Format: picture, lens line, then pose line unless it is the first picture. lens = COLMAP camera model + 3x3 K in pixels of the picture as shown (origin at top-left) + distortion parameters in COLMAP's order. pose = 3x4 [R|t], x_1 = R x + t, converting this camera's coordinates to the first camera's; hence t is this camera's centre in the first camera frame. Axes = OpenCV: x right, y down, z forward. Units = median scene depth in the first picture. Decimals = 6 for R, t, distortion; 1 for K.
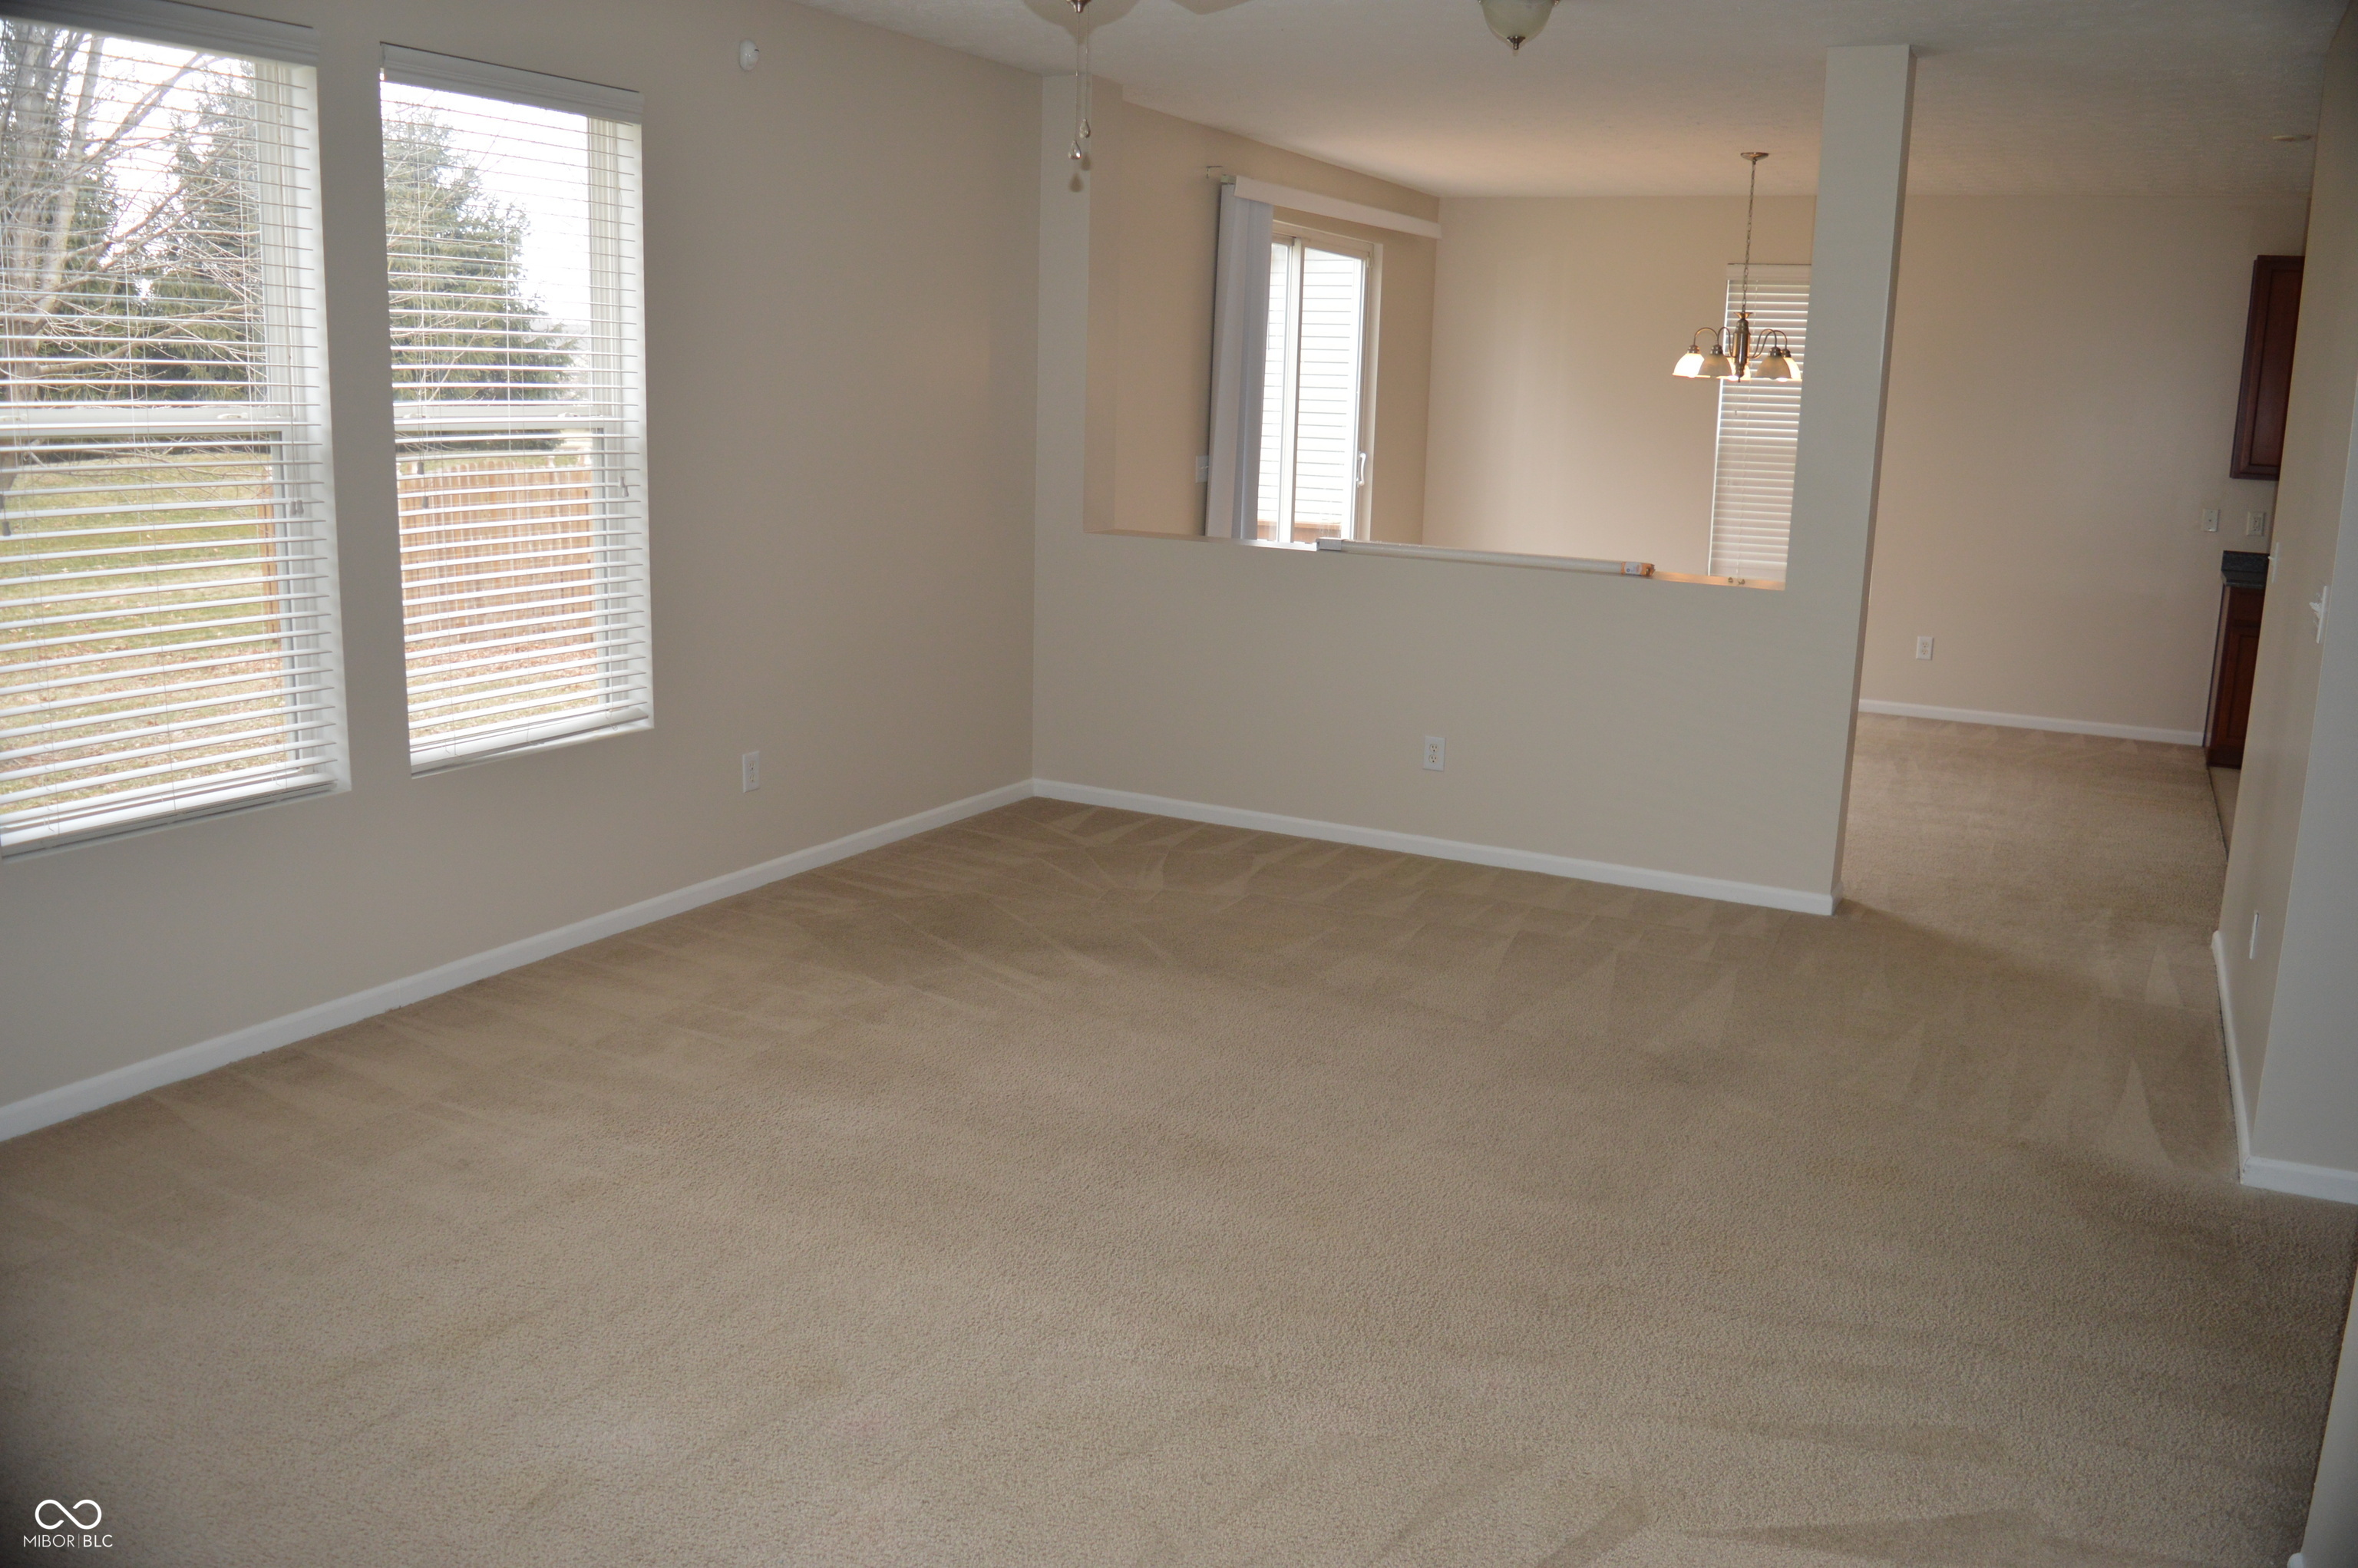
lens RADIAL K [[1914.3, 0, 1180.1], [0, 1914.3, 771.2], [0, 0, 1]] dist [-0.079301, 0.000402]
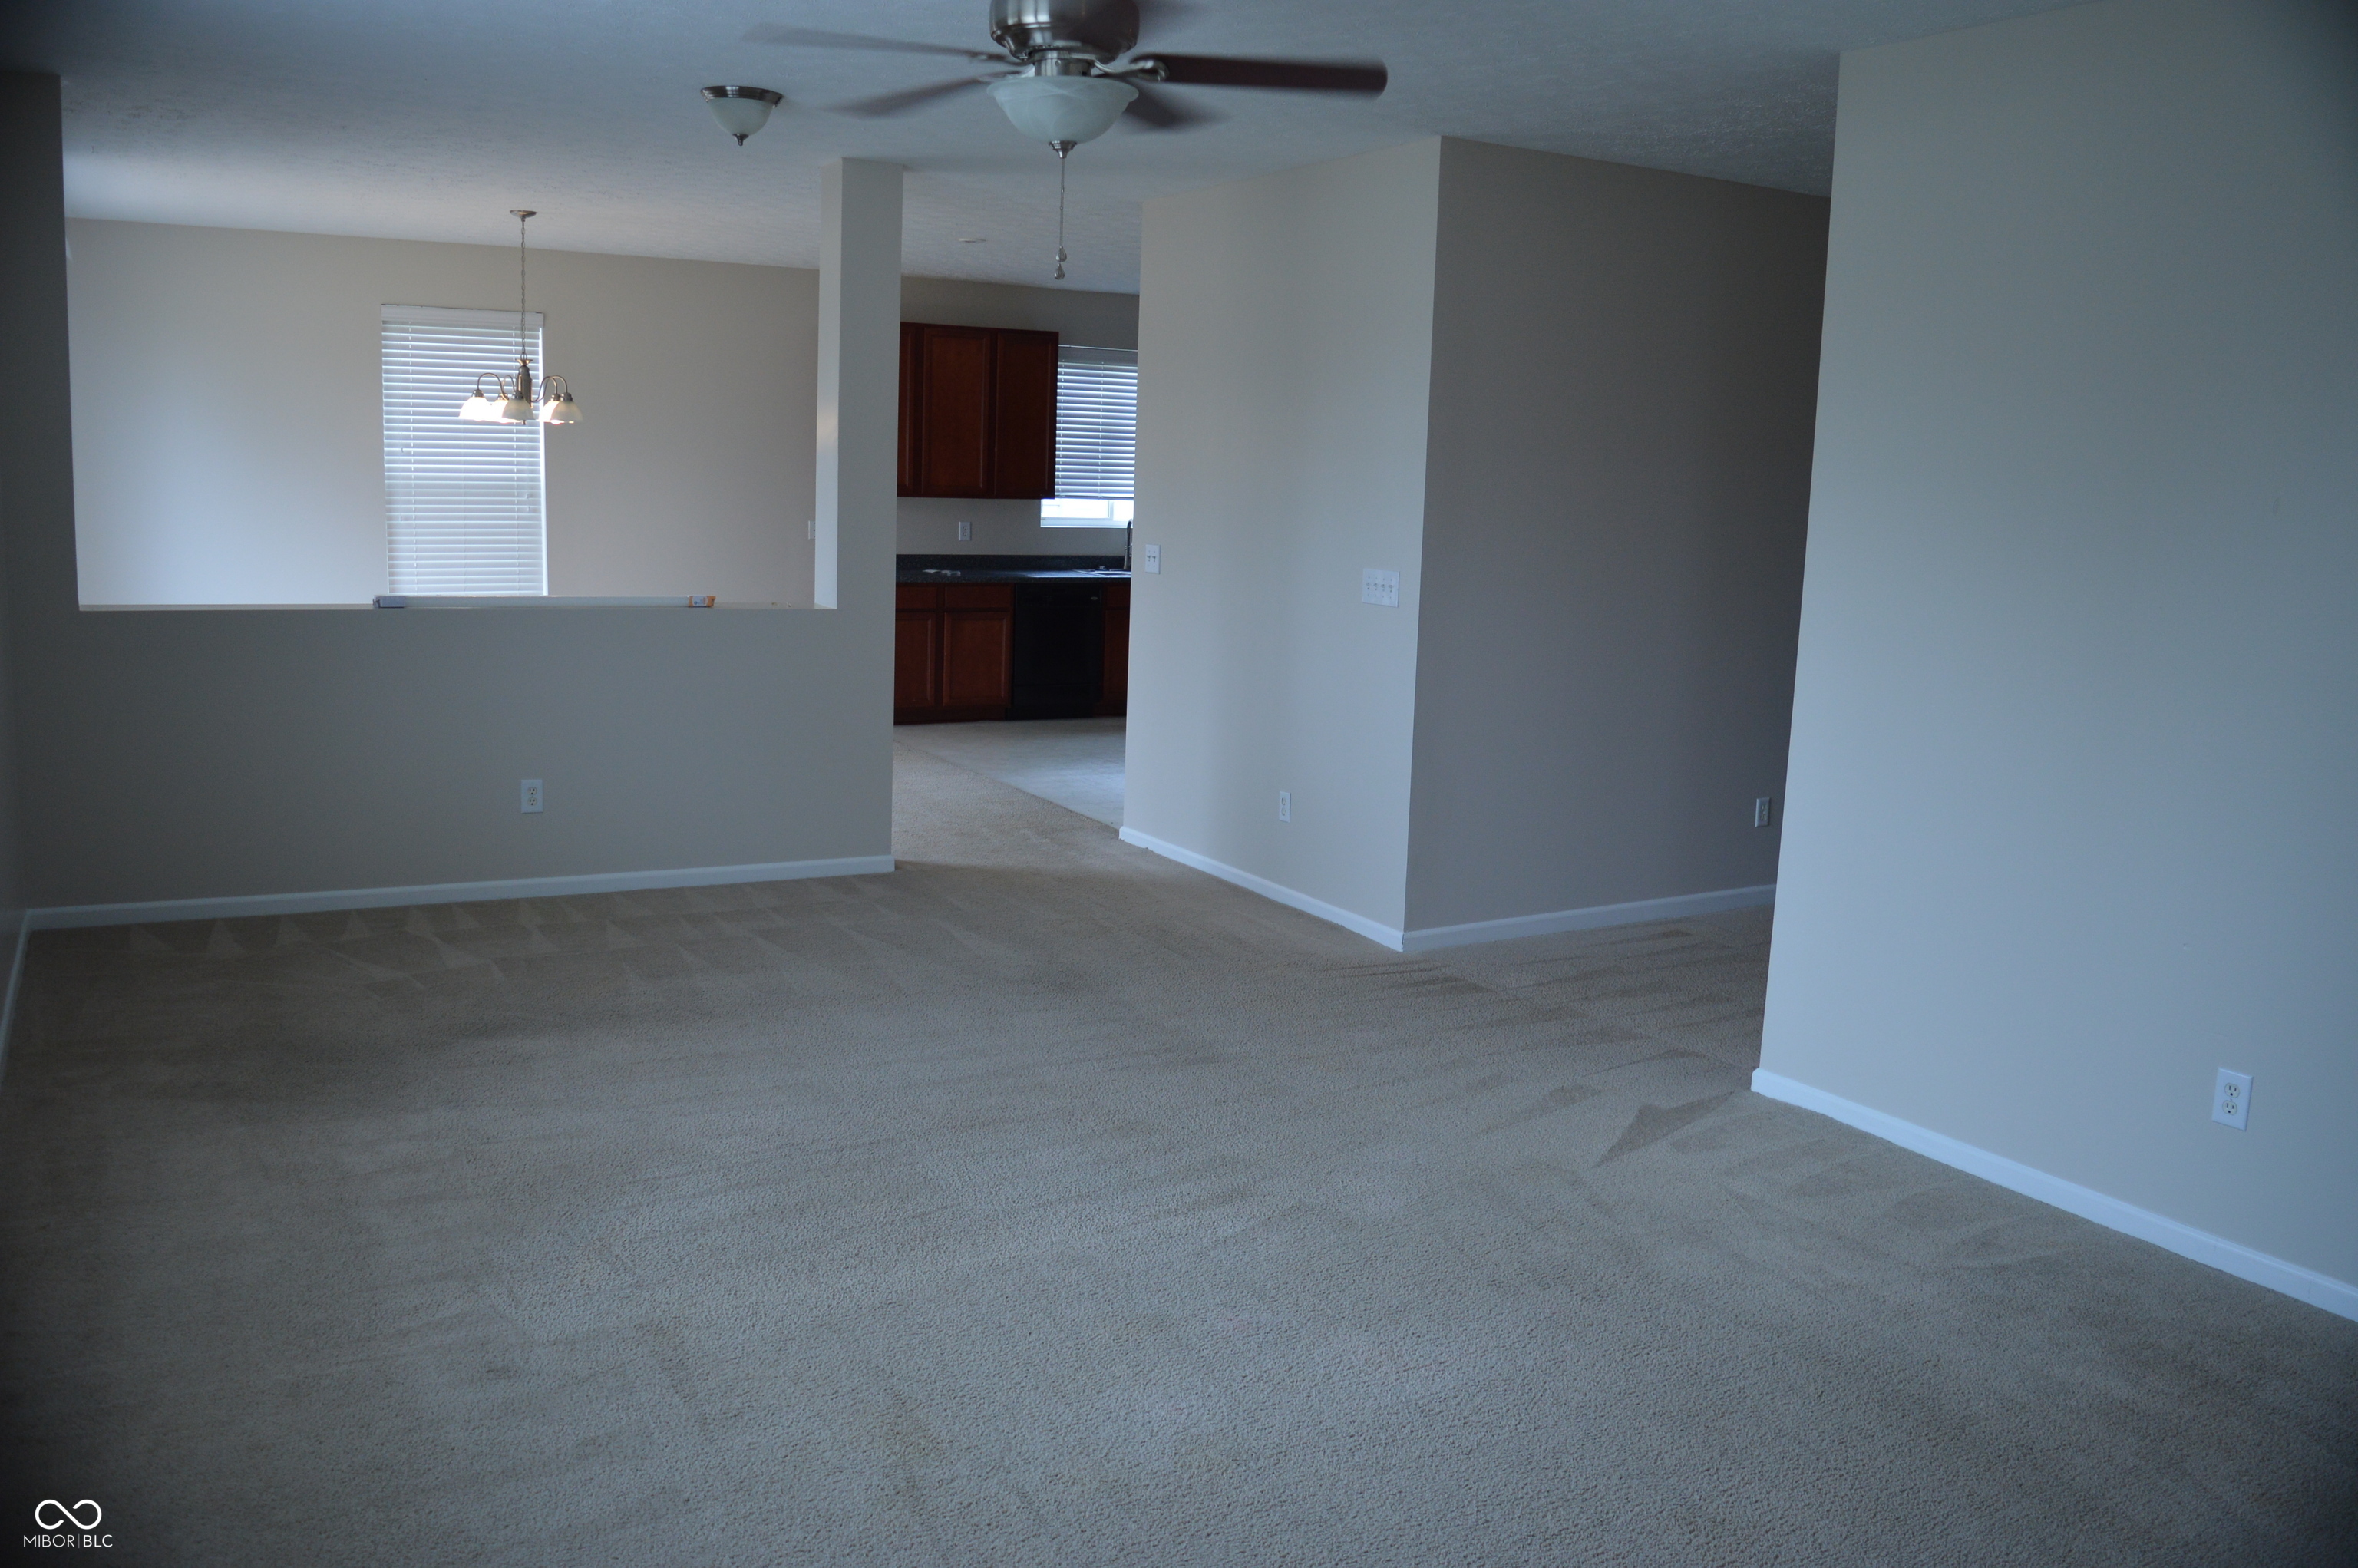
lens RADIAL K [[1914.3, 0, 1183.1], [0, 1914.3, 788.8], [0, 0, 1]] dist [-0.079301, 0.000402]
pose [[0.546908, -0.152440, 0.823197, -0.514001], [0.148509, 0.985354, 0.083803, -0.046801], [-0.823915, 0.076420, 0.561537, 0.141790]]
